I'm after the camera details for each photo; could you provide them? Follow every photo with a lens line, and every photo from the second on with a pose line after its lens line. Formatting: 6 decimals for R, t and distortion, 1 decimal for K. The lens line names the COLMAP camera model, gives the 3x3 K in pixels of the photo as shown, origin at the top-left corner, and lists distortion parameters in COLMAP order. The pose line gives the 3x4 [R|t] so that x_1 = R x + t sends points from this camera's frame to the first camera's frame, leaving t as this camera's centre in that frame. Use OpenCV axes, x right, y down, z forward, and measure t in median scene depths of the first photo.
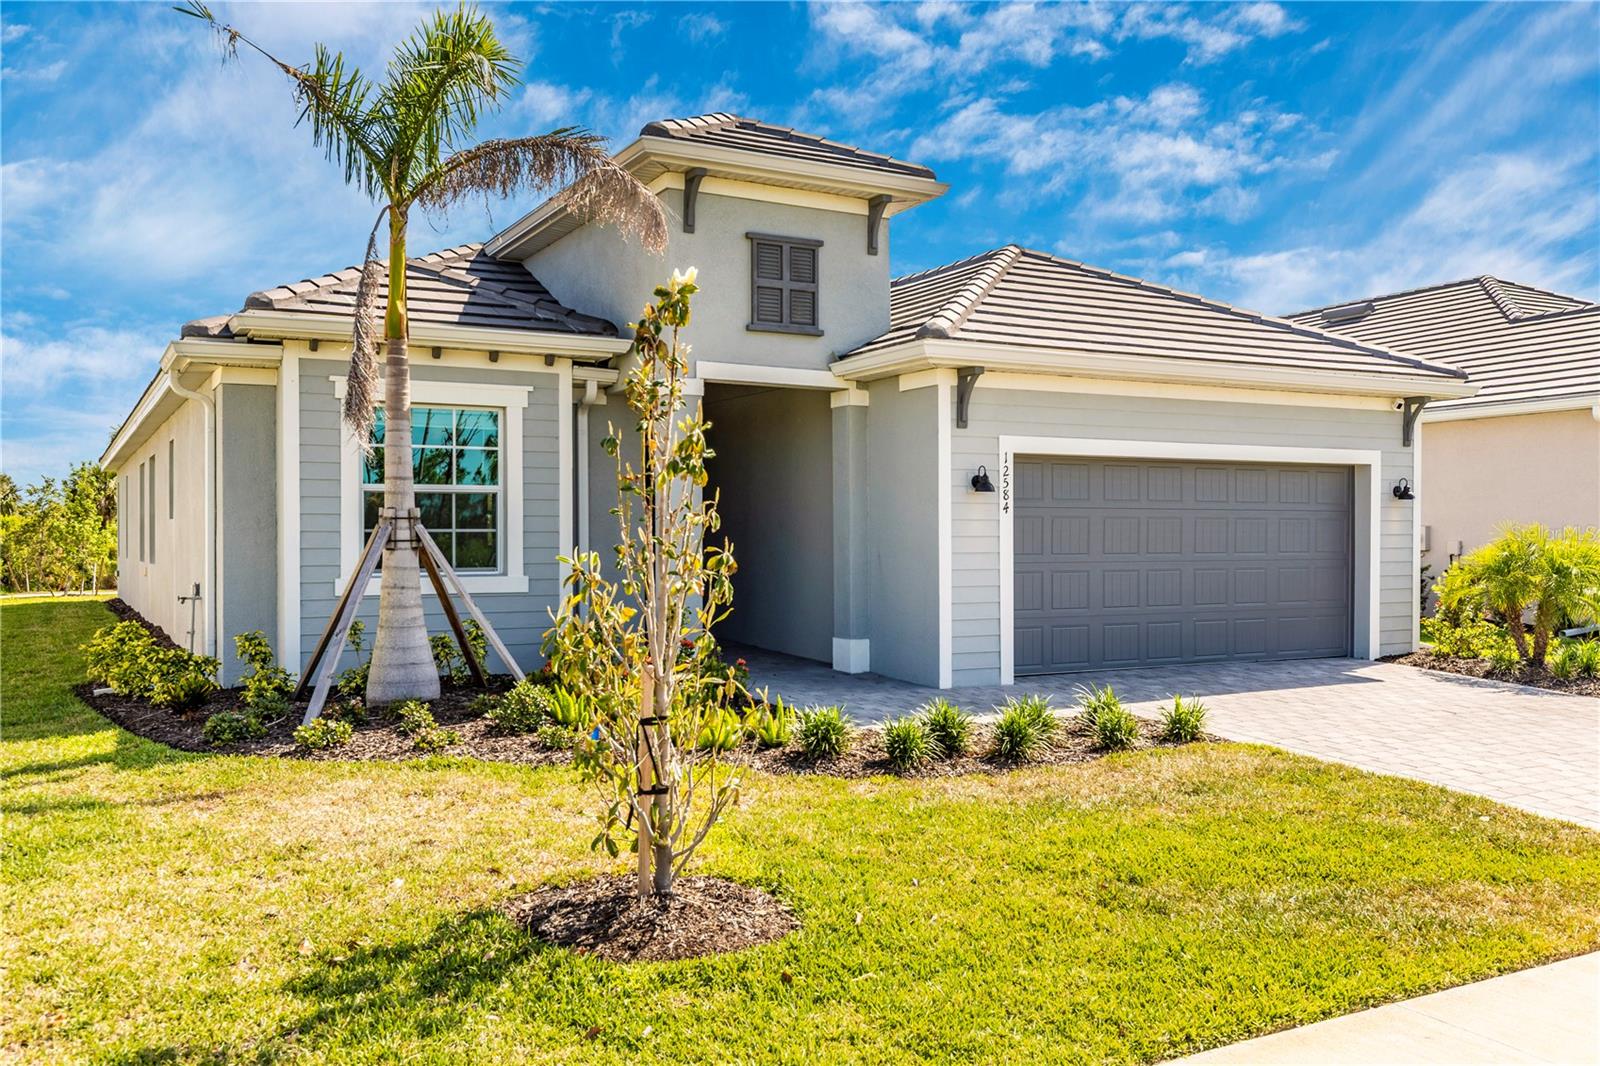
lens RADIAL K [[1375.8, 0, 800.0], [0, 1375.8, 533.0], [0, 0, 1]] dist [0.006568, -0.004064]
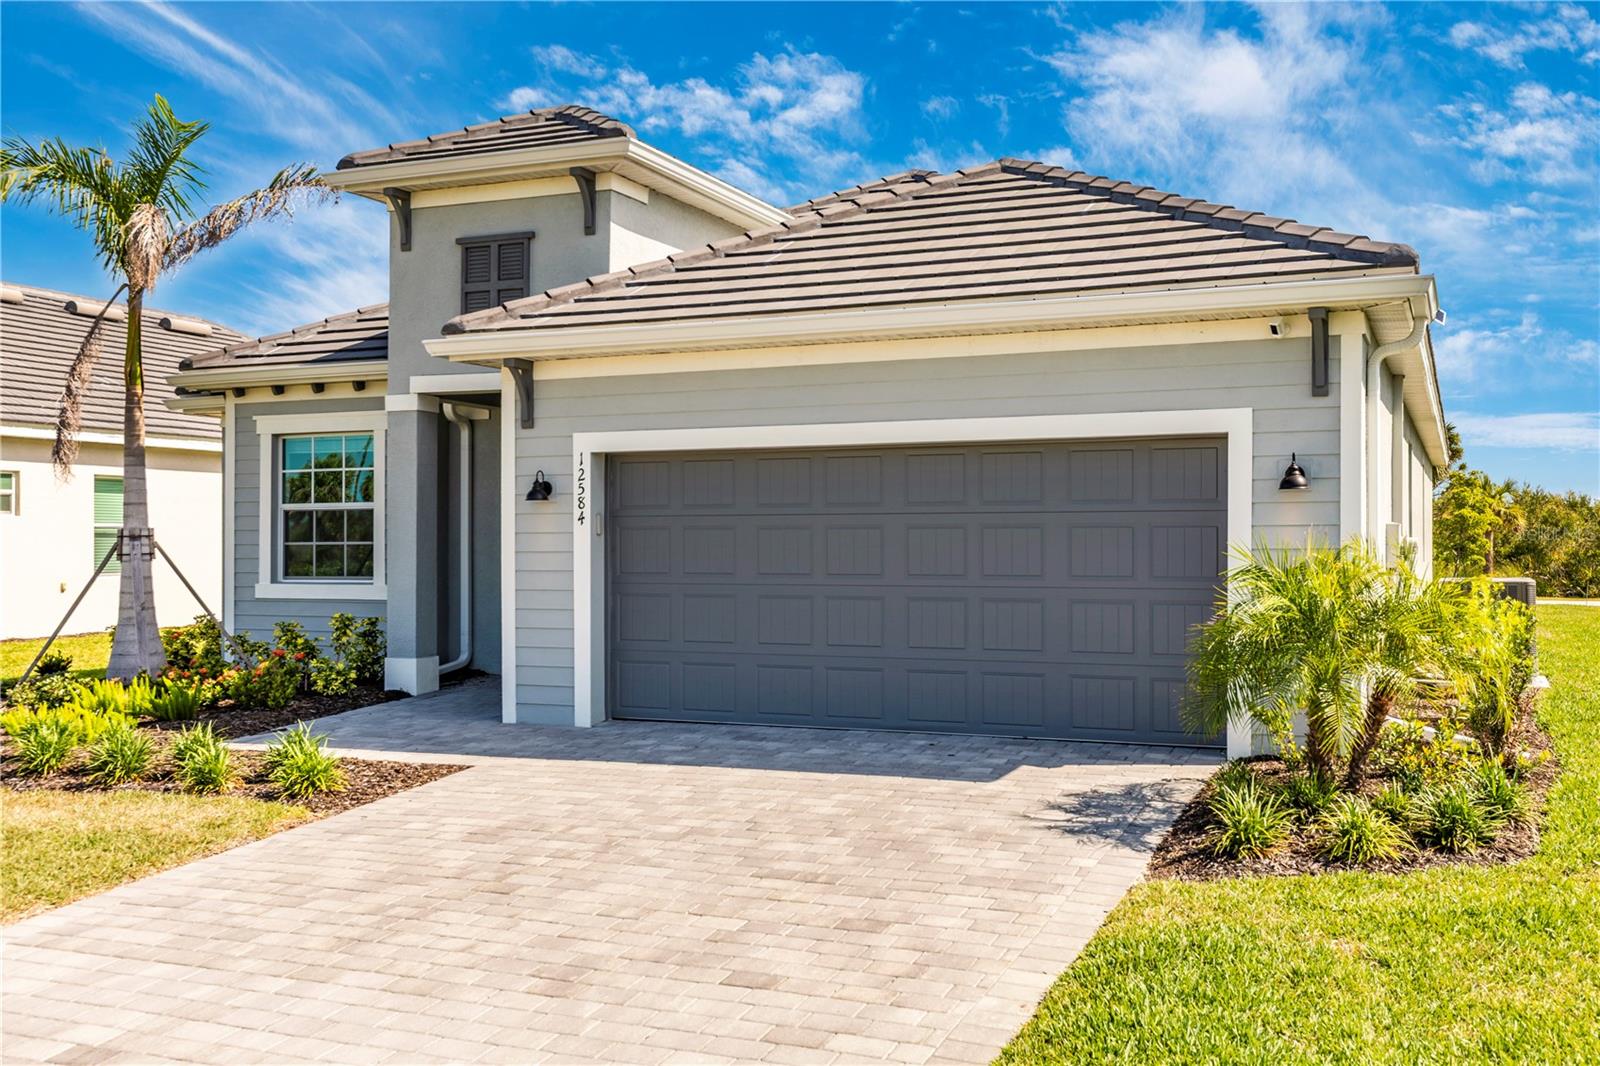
lens RADIAL K [[1564.2, 0, 800.0], [0, 1564.2, 533.0], [0, 0, 1]] dist [-0.005883, -0.003666]
pose [[0.615003, -0.003970, -0.788514, 0.991084], [0.004665, 0.999988, -0.001396, -0.007060], [0.788511, -0.002820, 0.615015, 0.511894]]
